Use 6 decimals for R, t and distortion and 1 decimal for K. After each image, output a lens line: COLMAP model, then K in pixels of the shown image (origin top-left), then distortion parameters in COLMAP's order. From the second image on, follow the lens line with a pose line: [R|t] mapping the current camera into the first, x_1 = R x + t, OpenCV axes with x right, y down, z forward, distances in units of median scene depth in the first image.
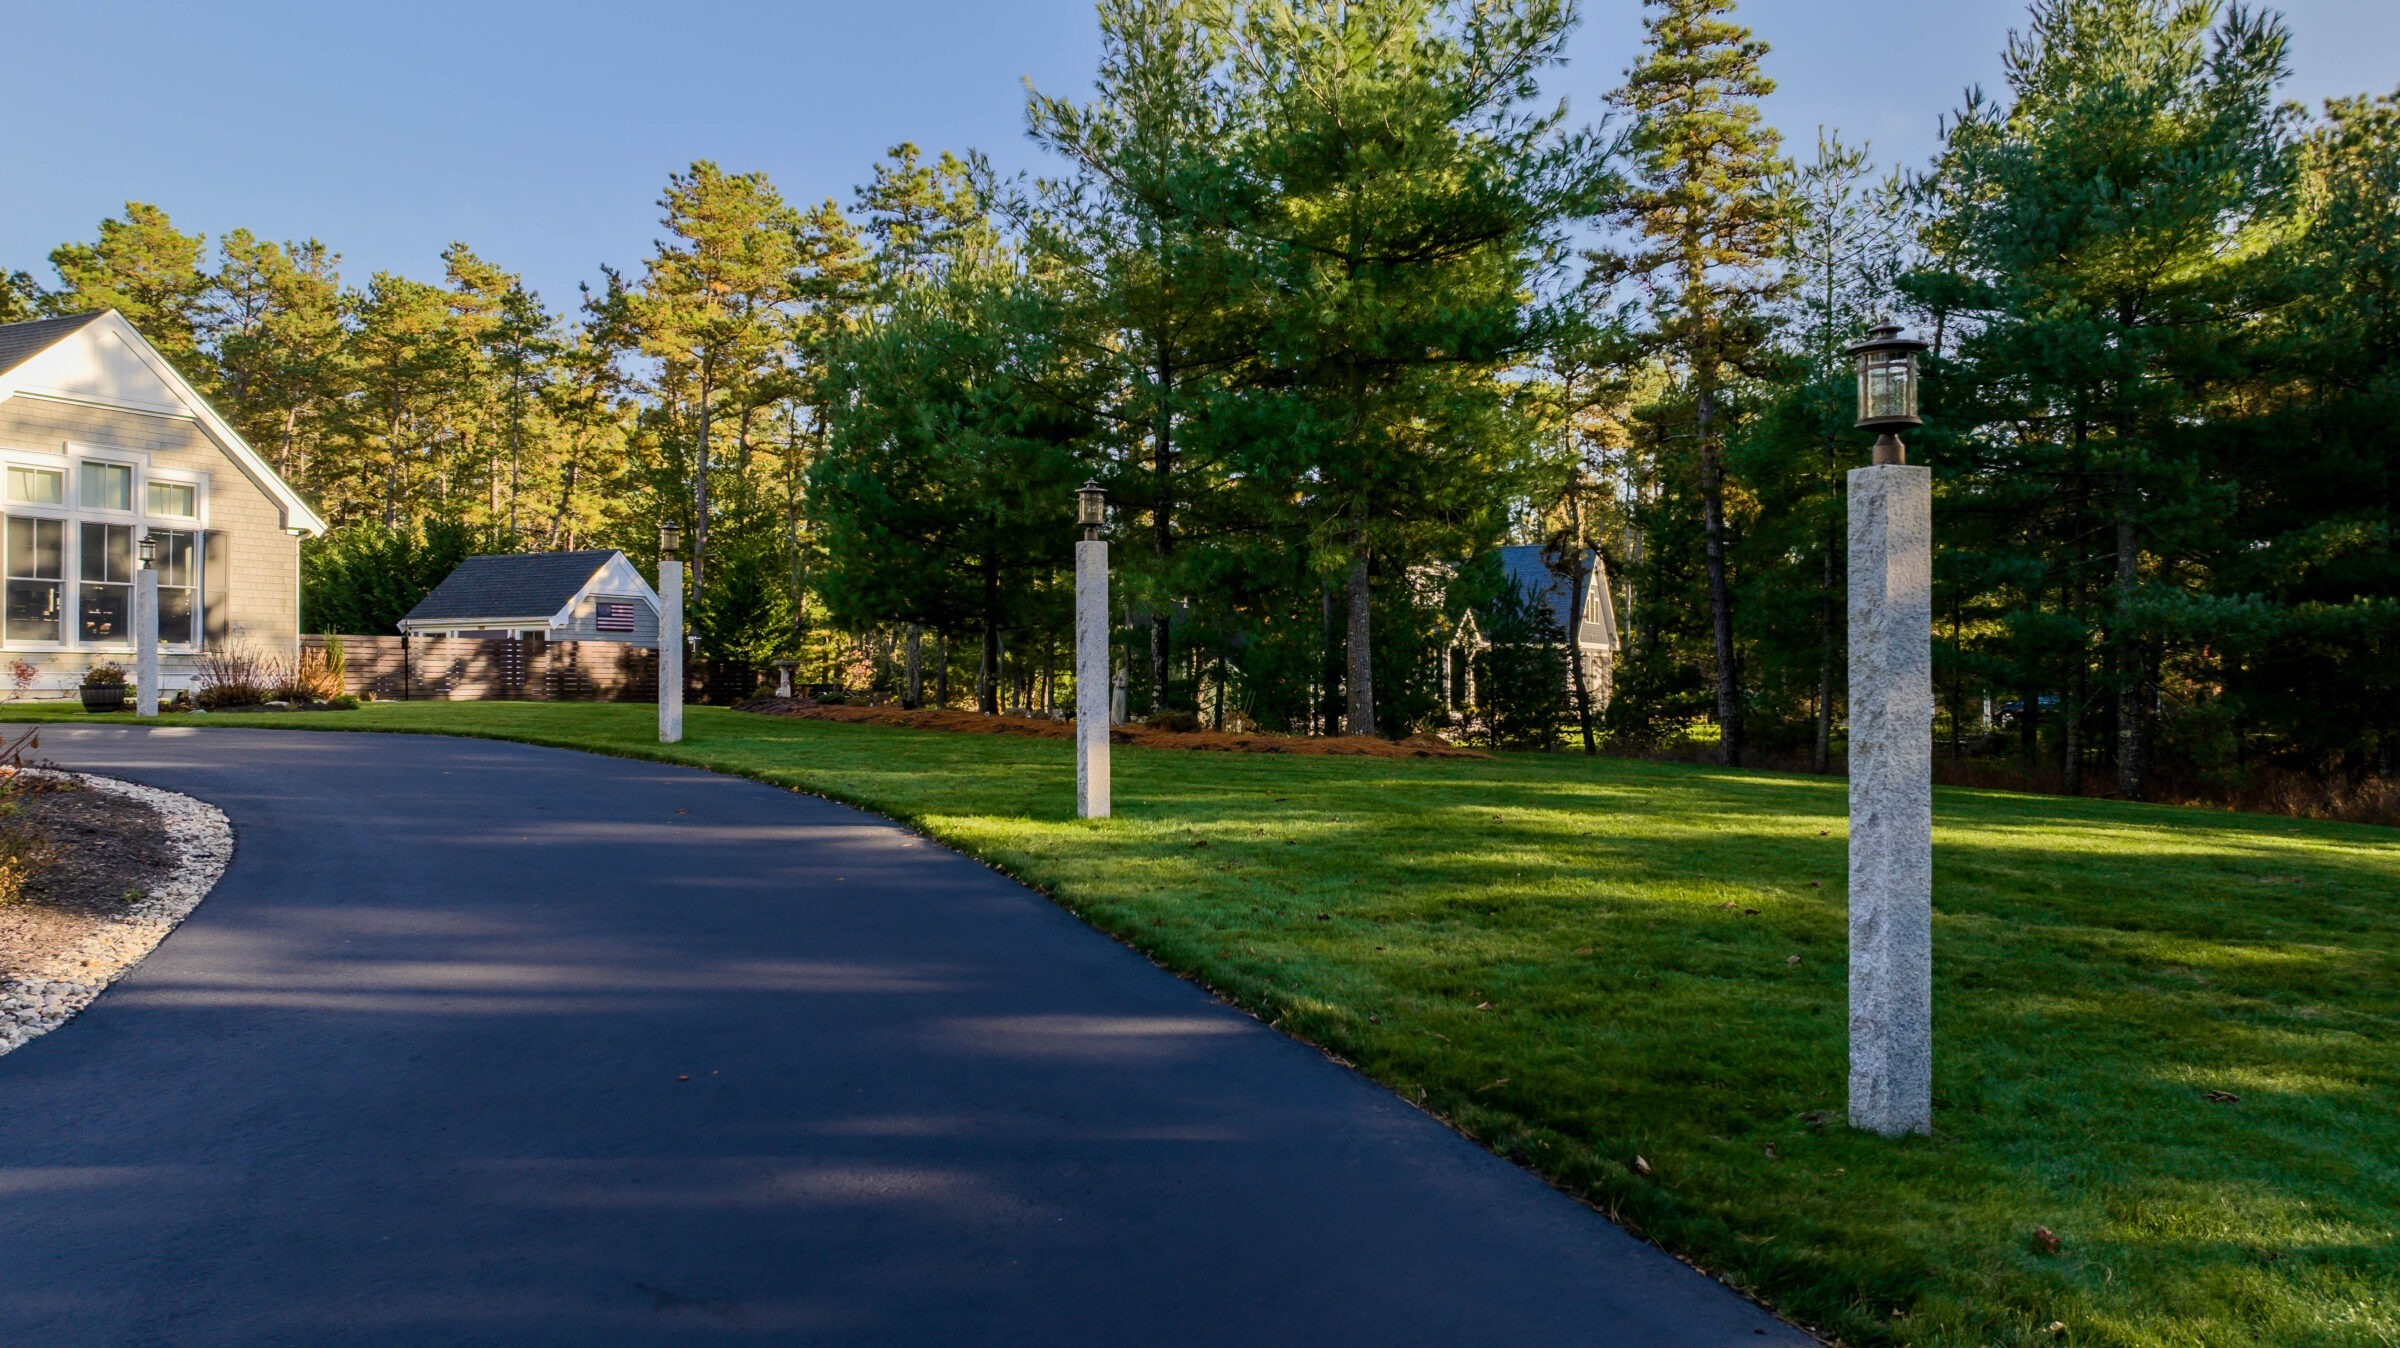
lens RADIAL K [[1702.1, 0, 1214.9], [0, 1702.1, 682.1], [0, 0, 1]] dist [-0.036872, 0.043854]
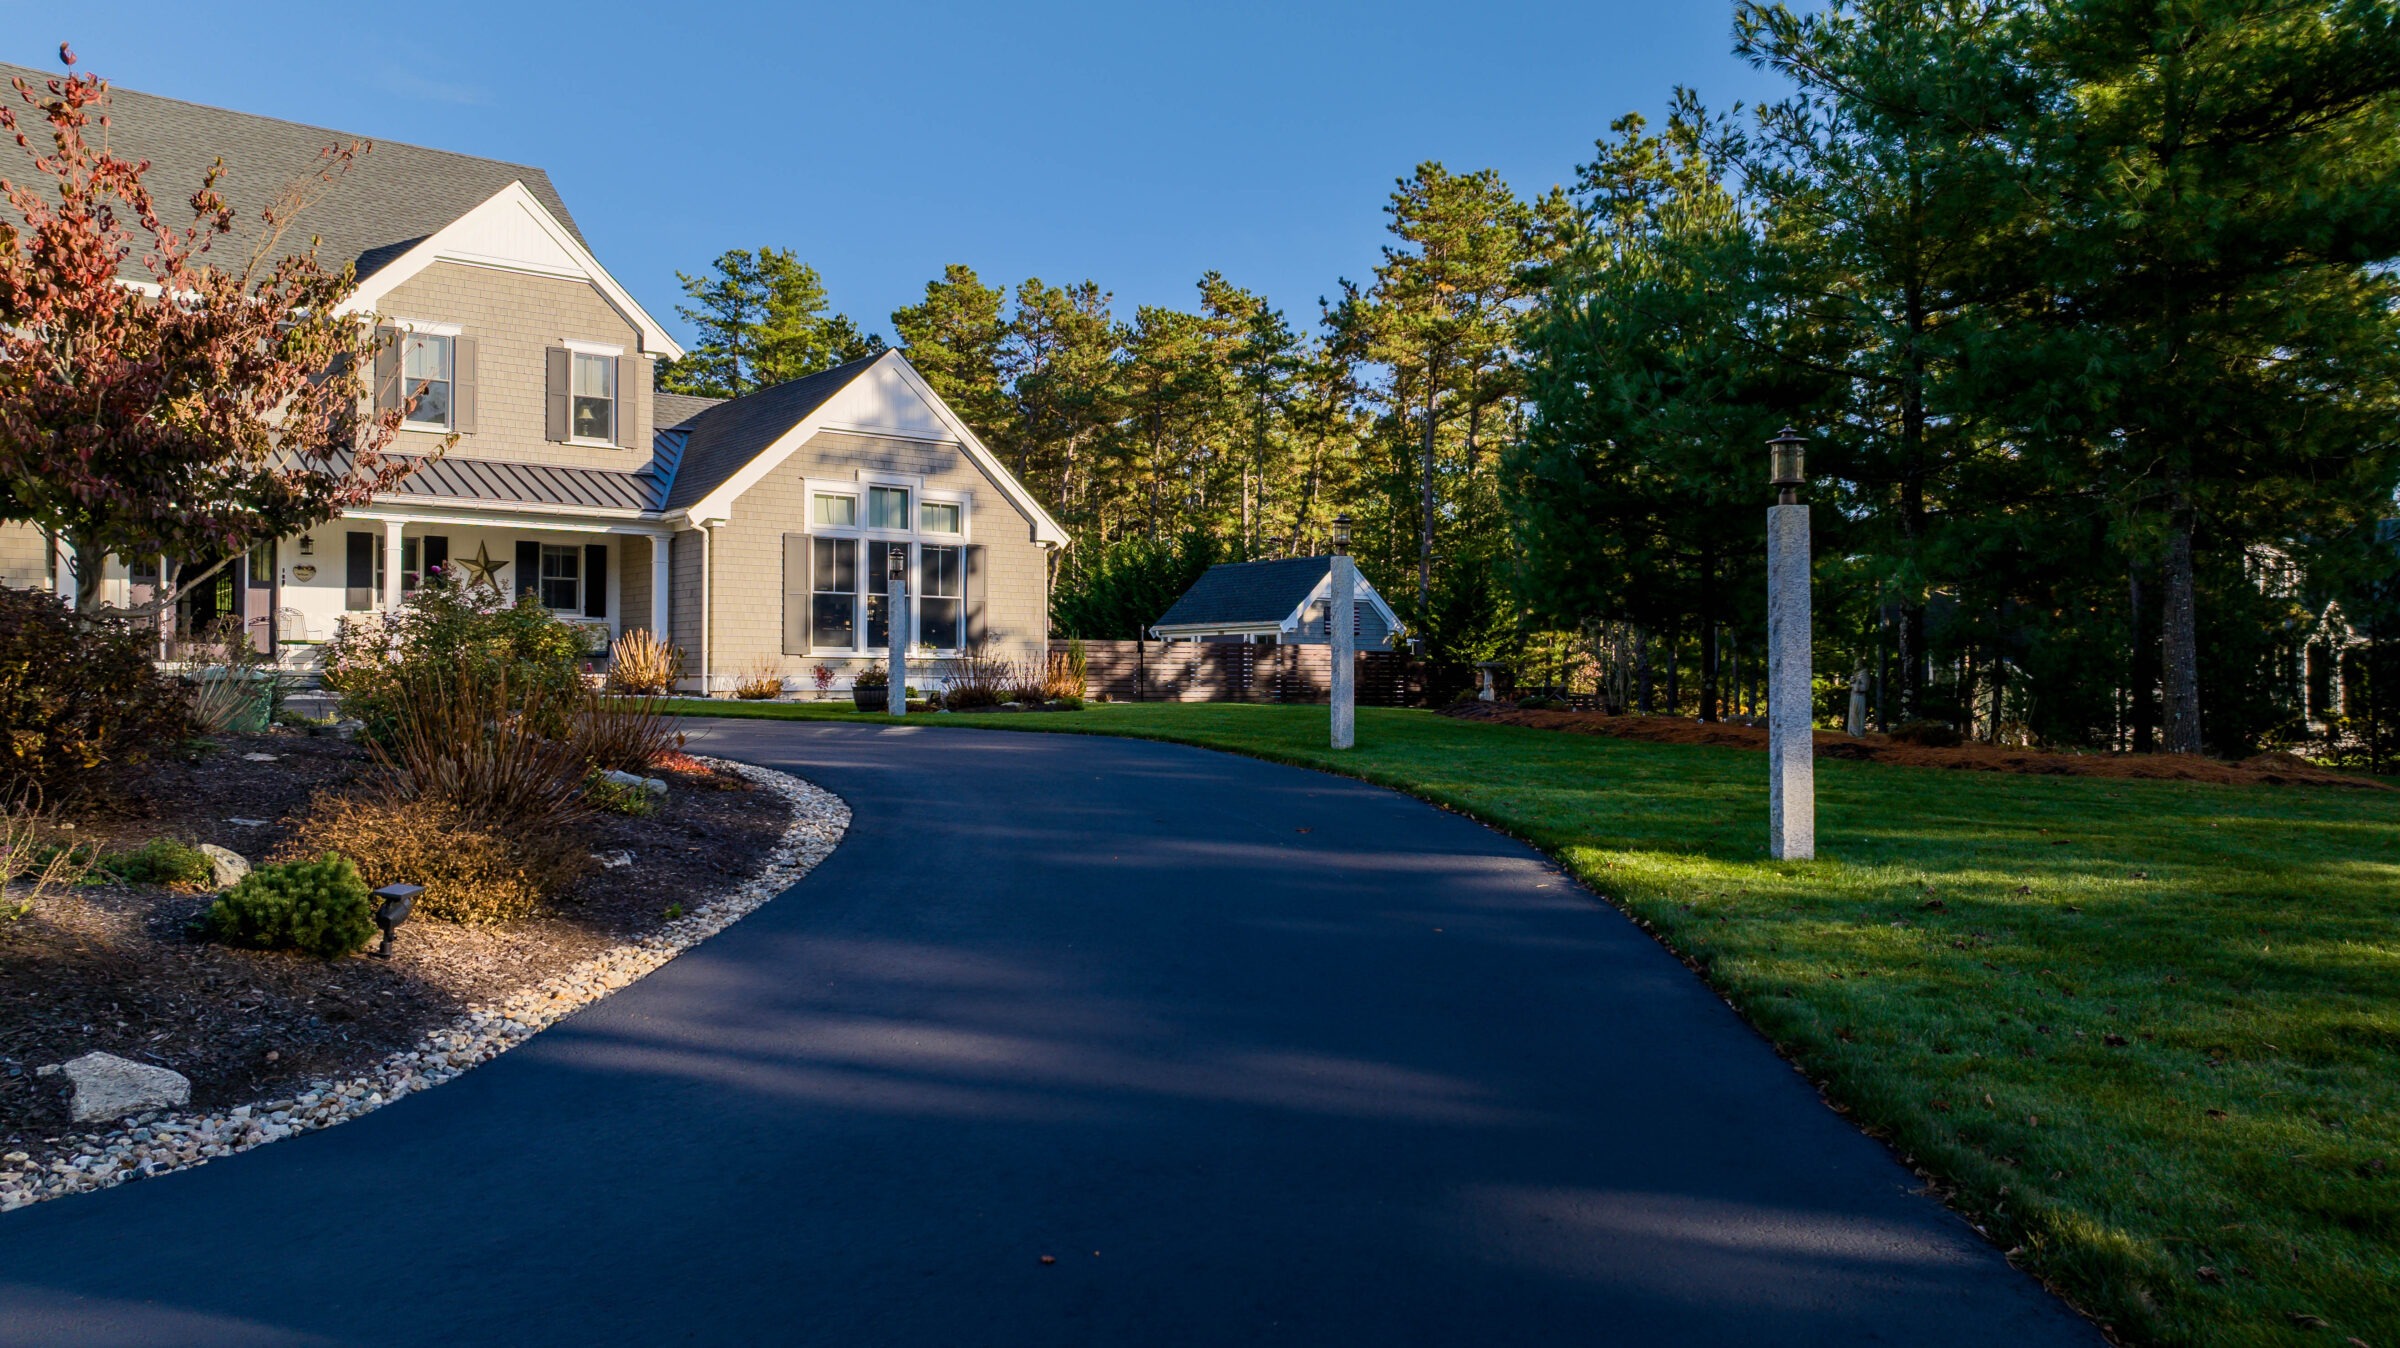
lens RADIAL K [[1702.1, 0, 1205.1], [0, 1702.1, 666.9], [0, 0, 1]] dist [-0.036872, 0.043854]
pose [[0.904891, -0.003137, -0.425632, 0.007553], [-0.001510, 0.999943, -0.010580, 0.000091], [0.425641, 0.010216, 0.904834, 0.082215]]
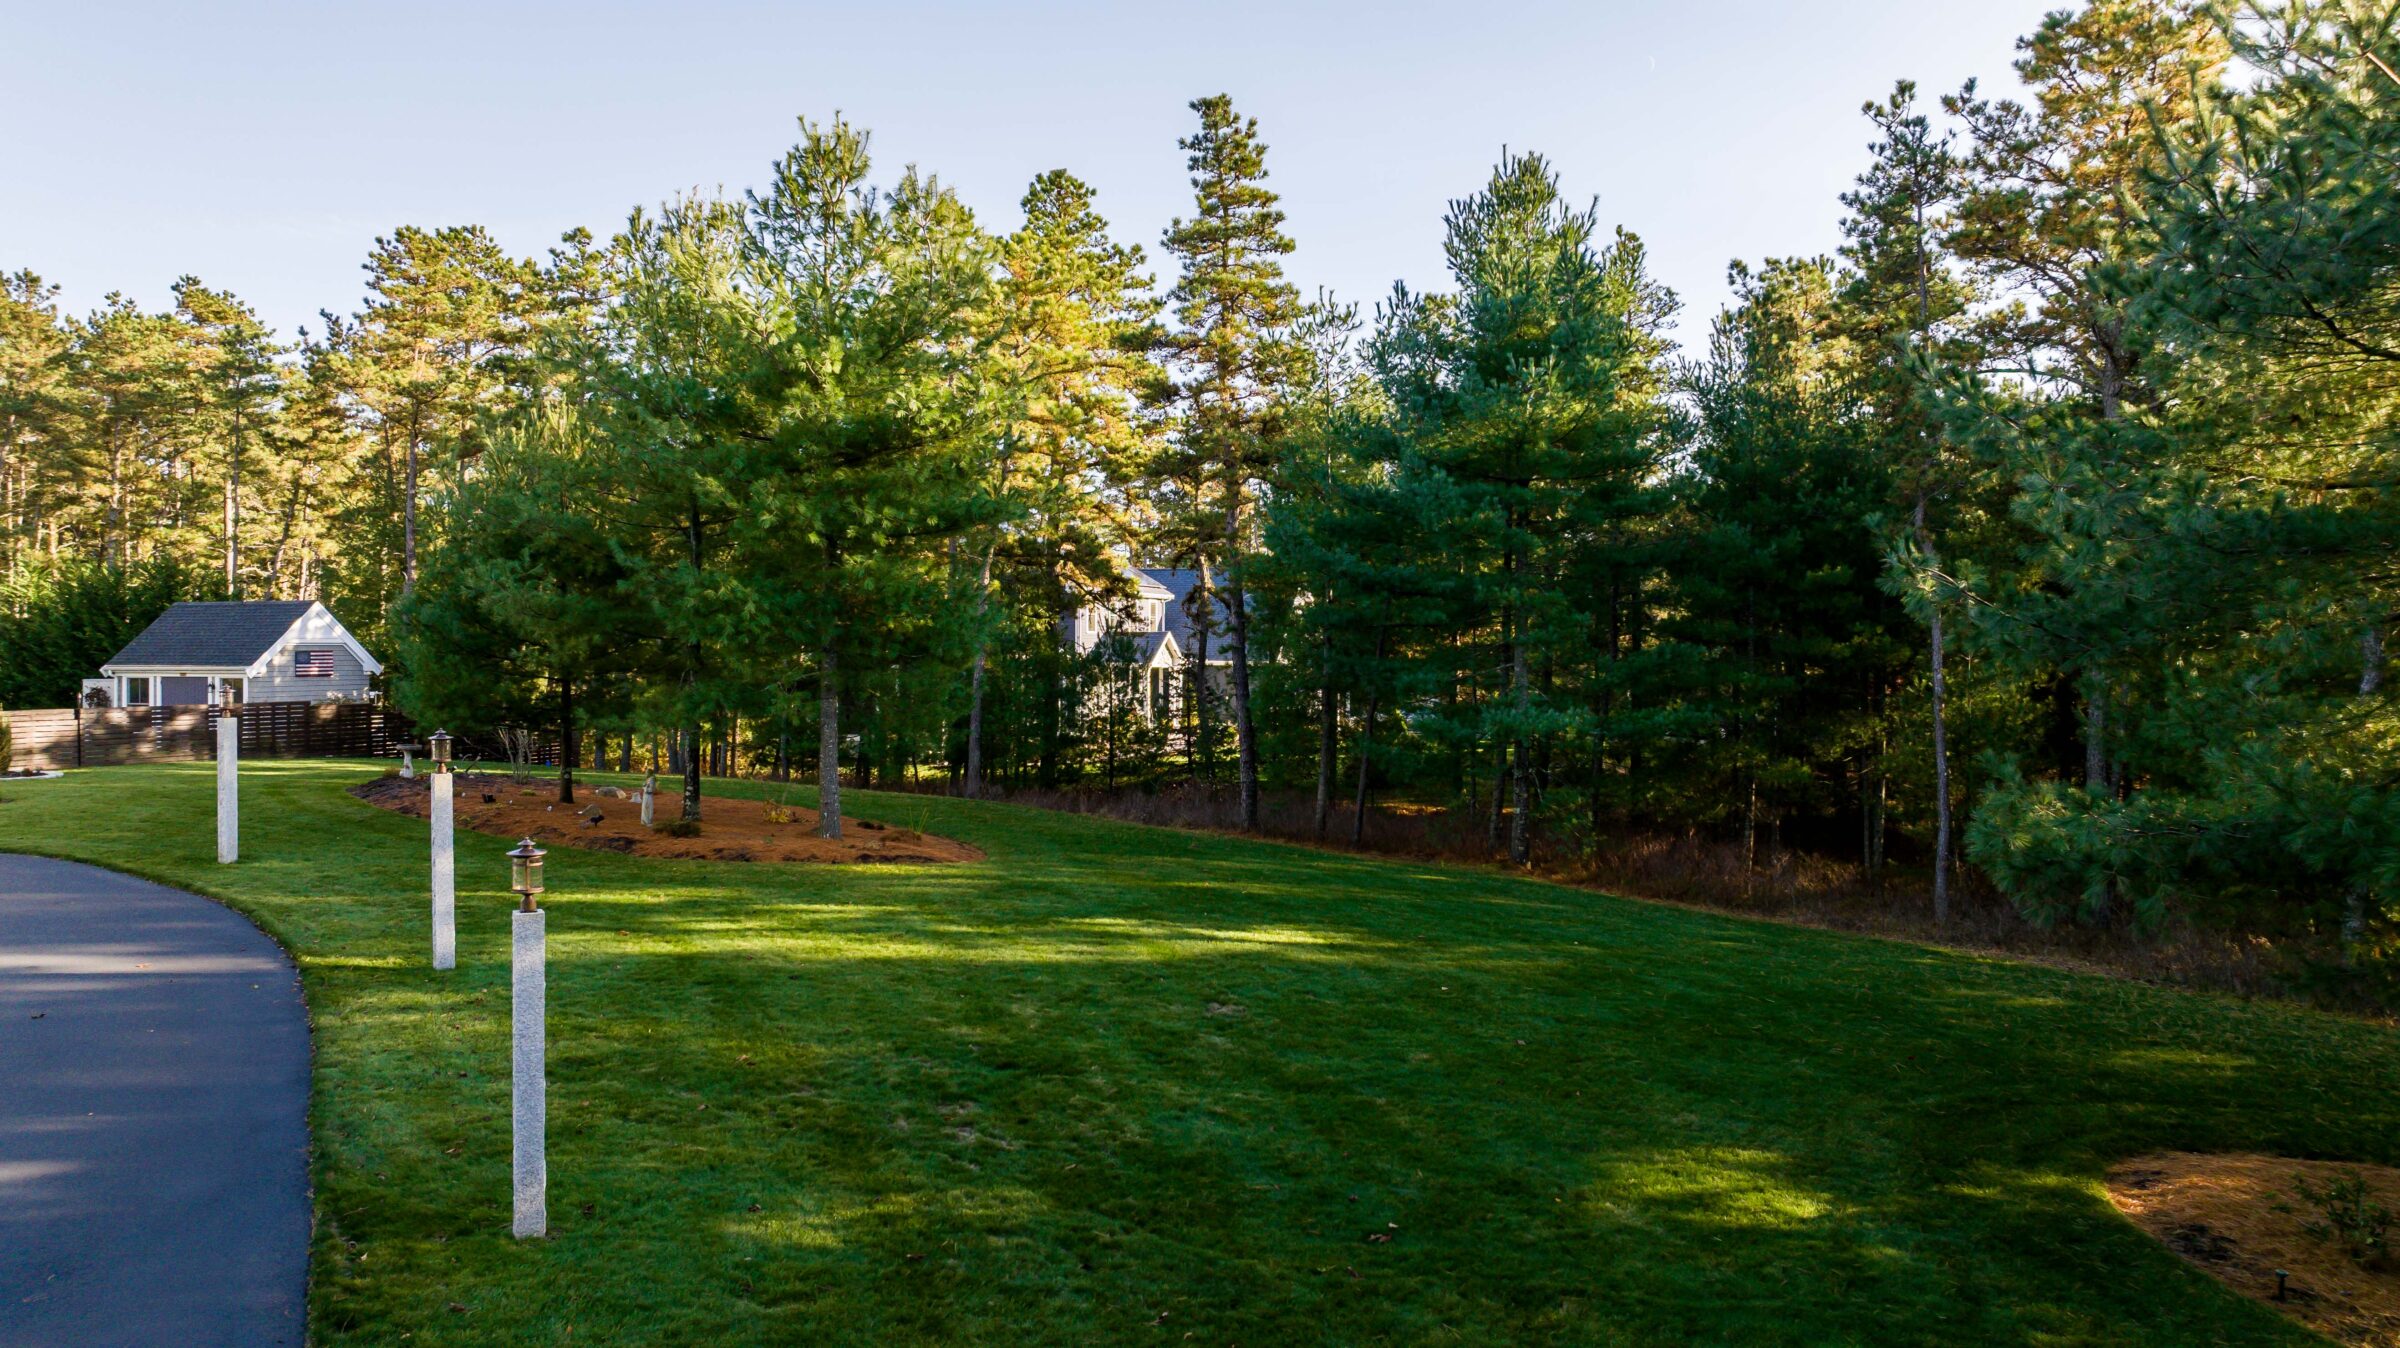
lens RADIAL K [[1702.1, 0, 1202.9], [0, 1702.1, 684.1], [0, 0, 1]] dist [-0.036872, 0.043854]
pose [[0.995963, 0.002176, 0.089741, 0.199452], [-0.003940, 0.999803, 0.019477, -0.086611], [-0.089681, -0.019752, 0.995775, -0.213571]]
